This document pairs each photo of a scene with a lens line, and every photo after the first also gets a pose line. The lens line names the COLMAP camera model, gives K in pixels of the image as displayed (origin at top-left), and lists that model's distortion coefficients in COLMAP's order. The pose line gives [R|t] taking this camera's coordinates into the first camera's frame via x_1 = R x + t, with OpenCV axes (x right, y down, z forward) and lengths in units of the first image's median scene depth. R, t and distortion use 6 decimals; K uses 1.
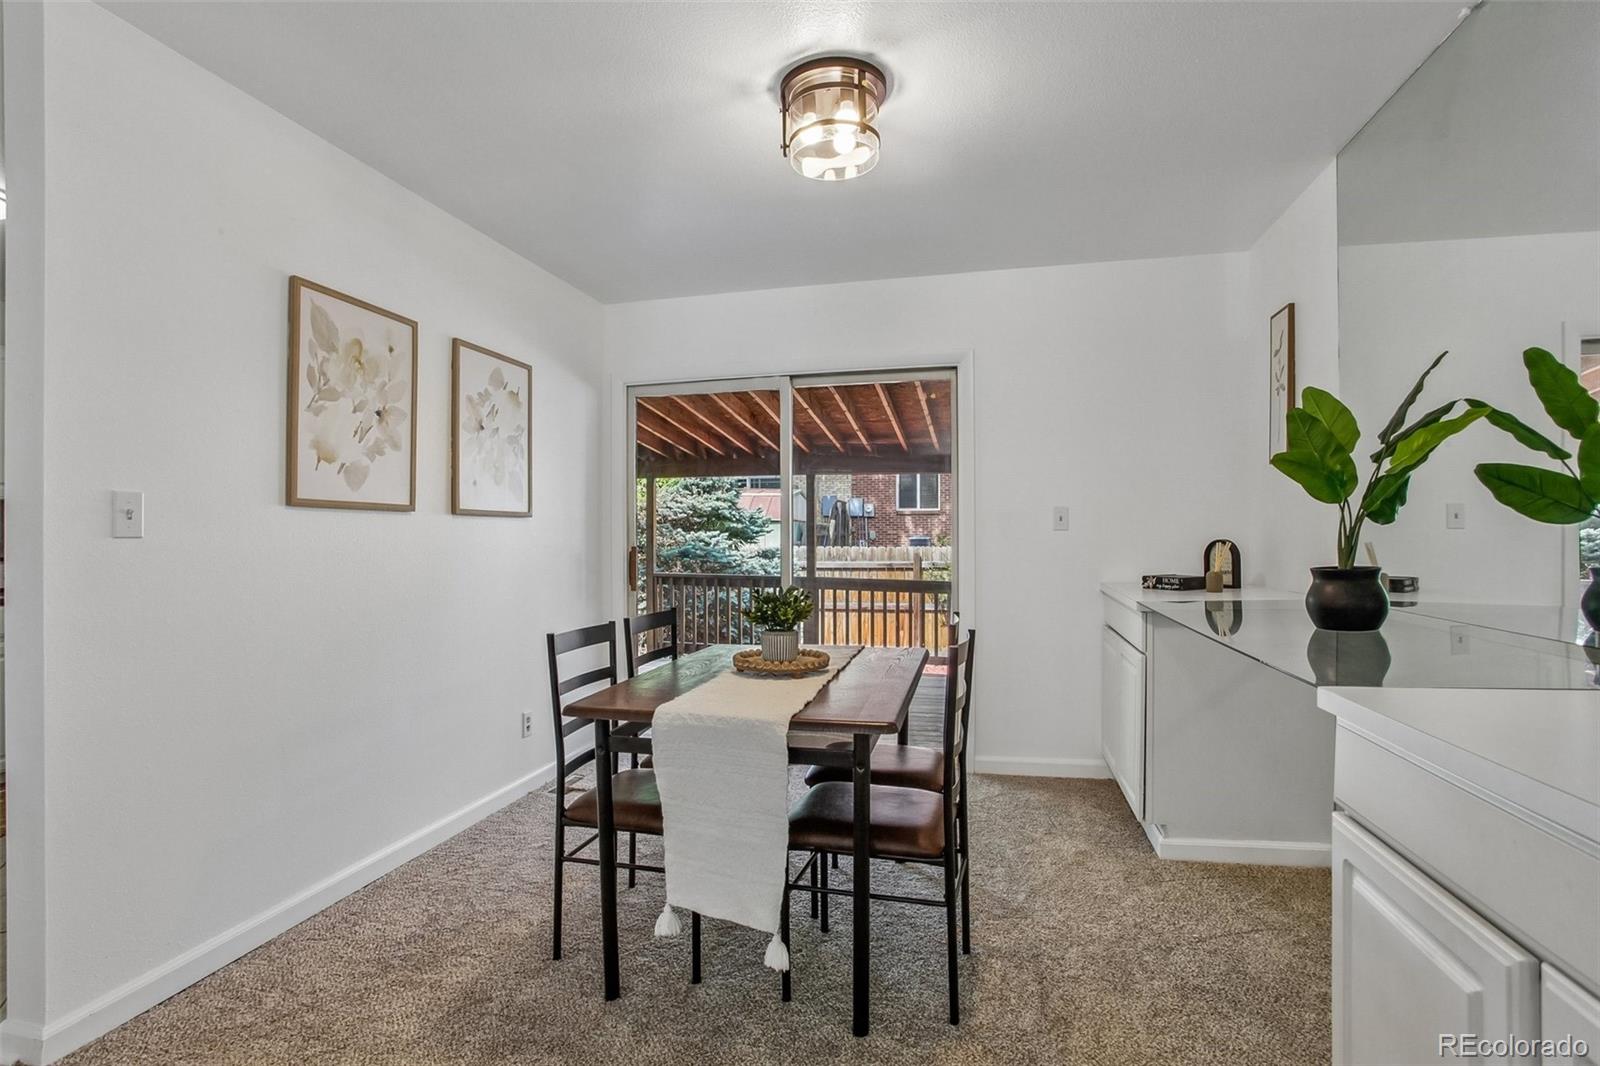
lens RADIAL K [[784.1, 0, 796.1], [0, 784.1, 534.9], [0, 0, 1]] dist [-0.039257, 0.021574]
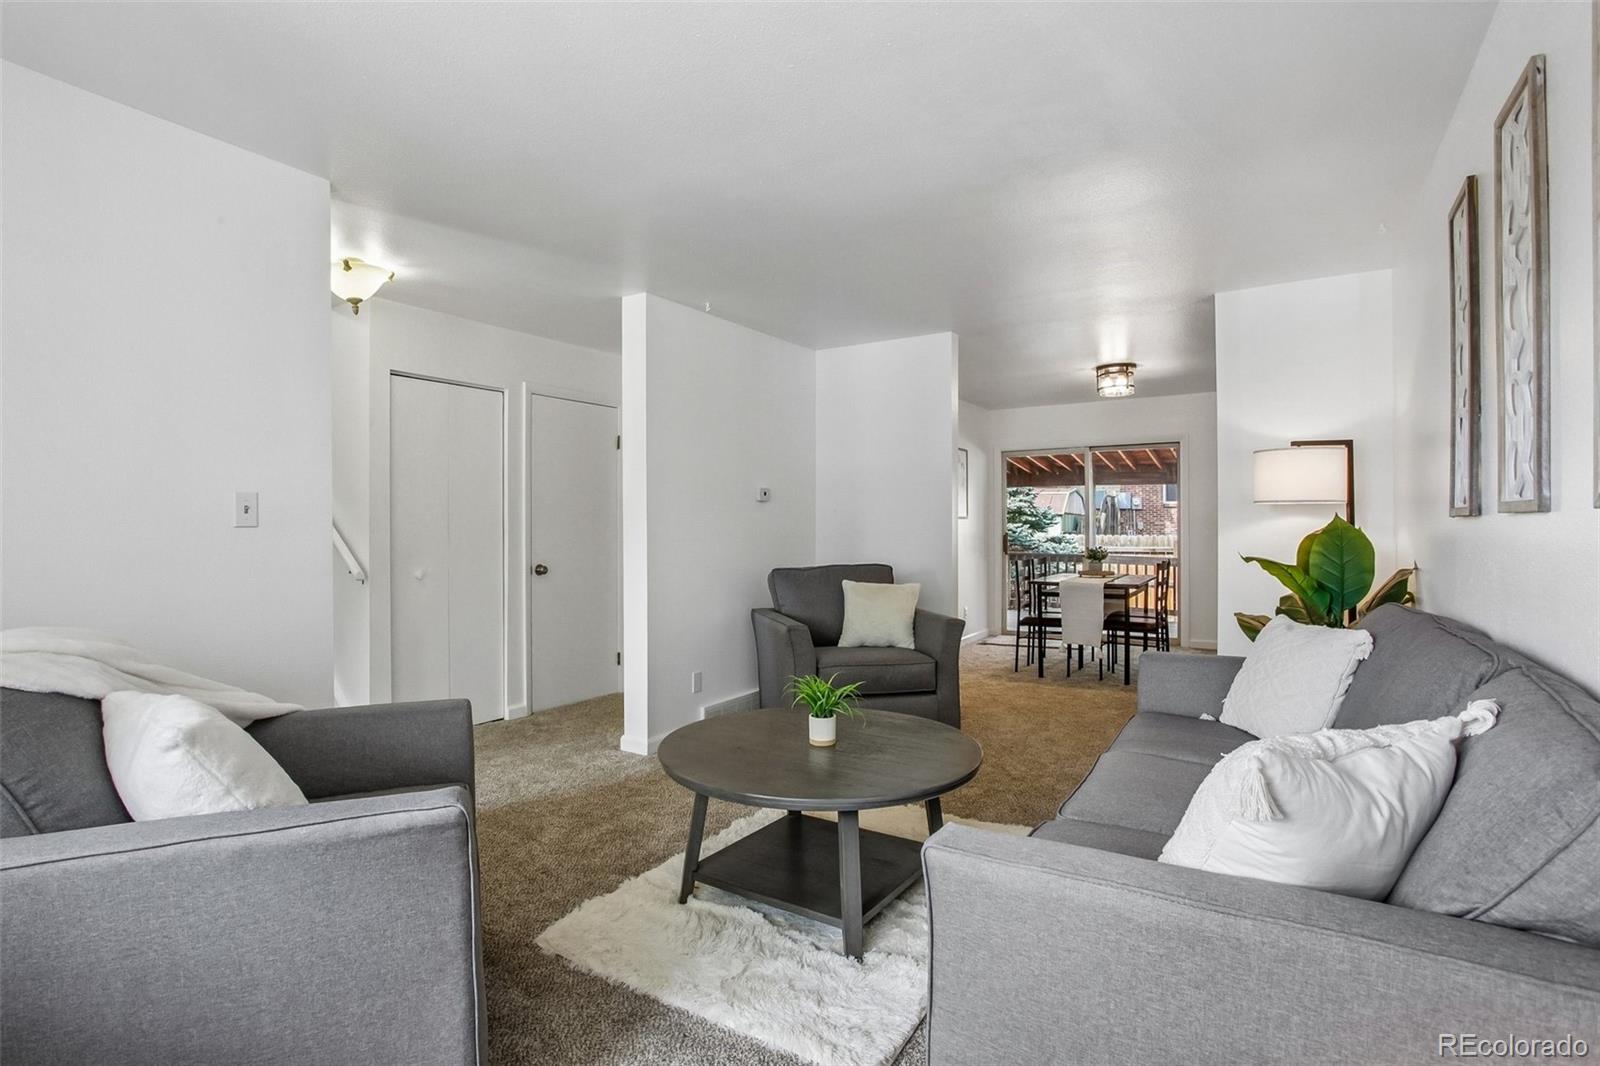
lens RADIAL K [[784.1, 0, 803.4], [0, 784.1, 516.5], [0, 0, 1]] dist [-0.039257, 0.021574]
pose [[0.951155, -0.003543, -0.308694, -0.036324], [0.000289, 0.999944, -0.010585, -0.002107], [0.308714, 0.009978, 0.951102, -0.458556]]
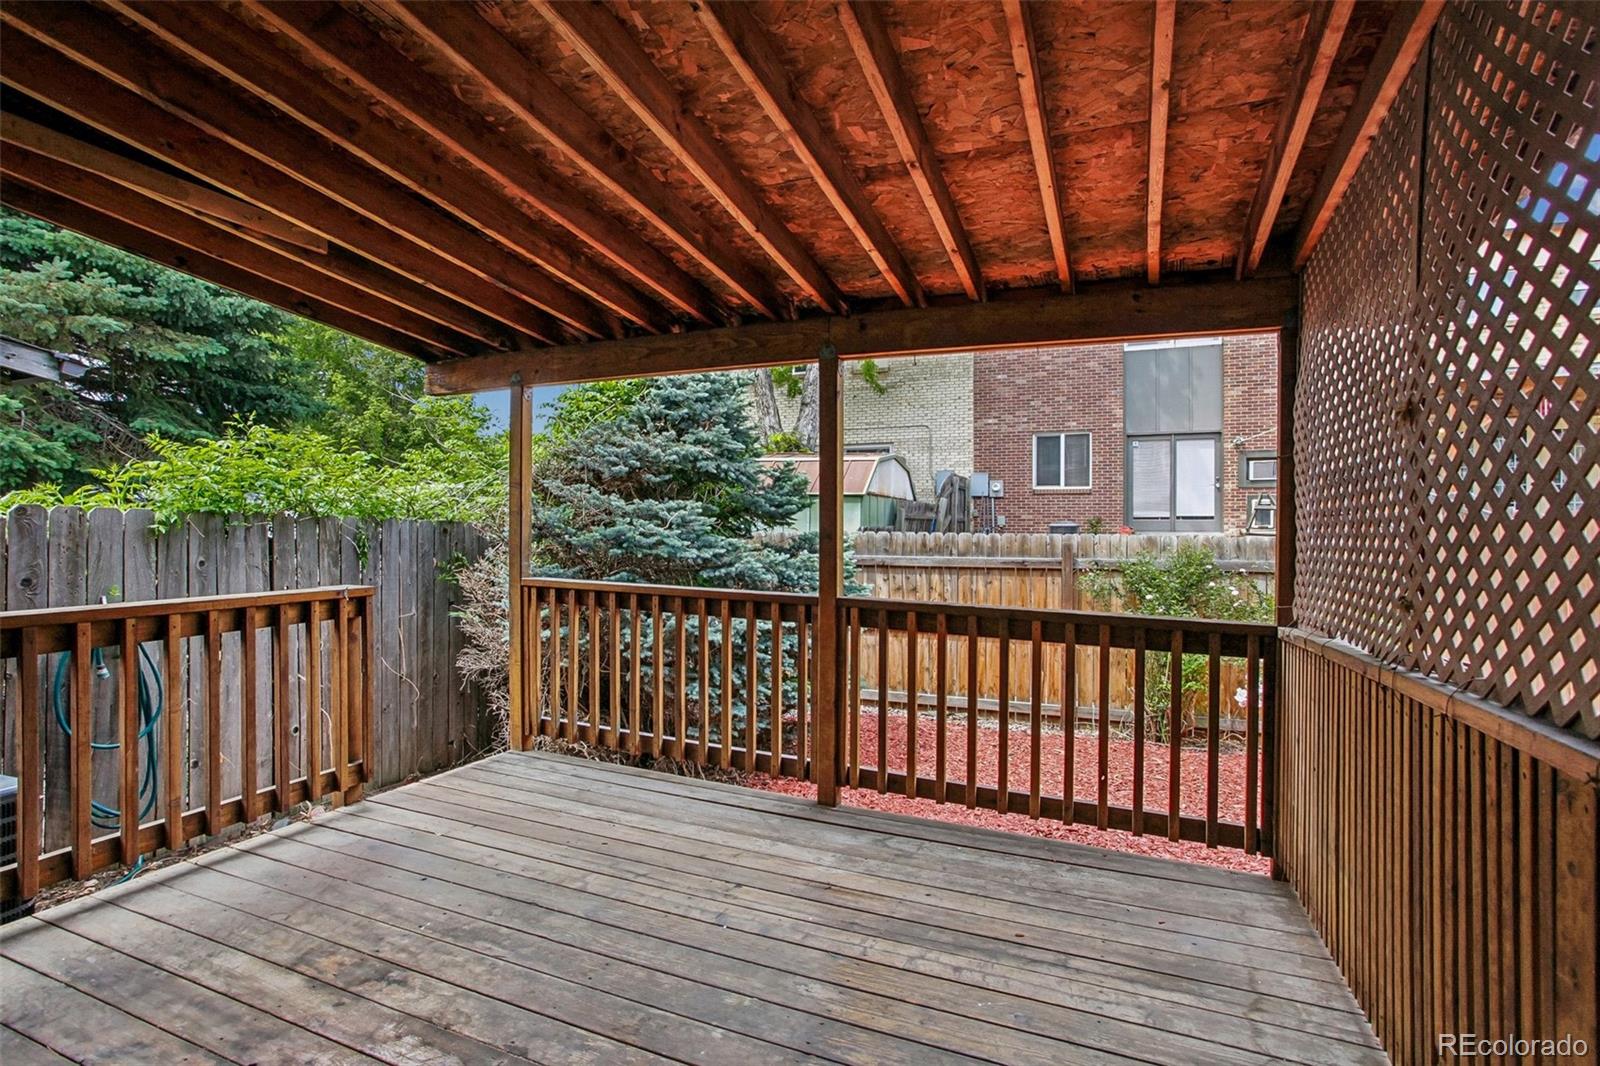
lens RADIAL K [[784.1, 0, 797.7], [0, 784.1, 525.4], [0, 0, 1]] dist [-0.039257, 0.021574]
pose [[0.986590, 0.007623, -0.163042, 0.058008], [-0.007354, 0.999970, 0.002258, 0.010876], [0.163054, -0.001028, 0.986617, 0.464632]]
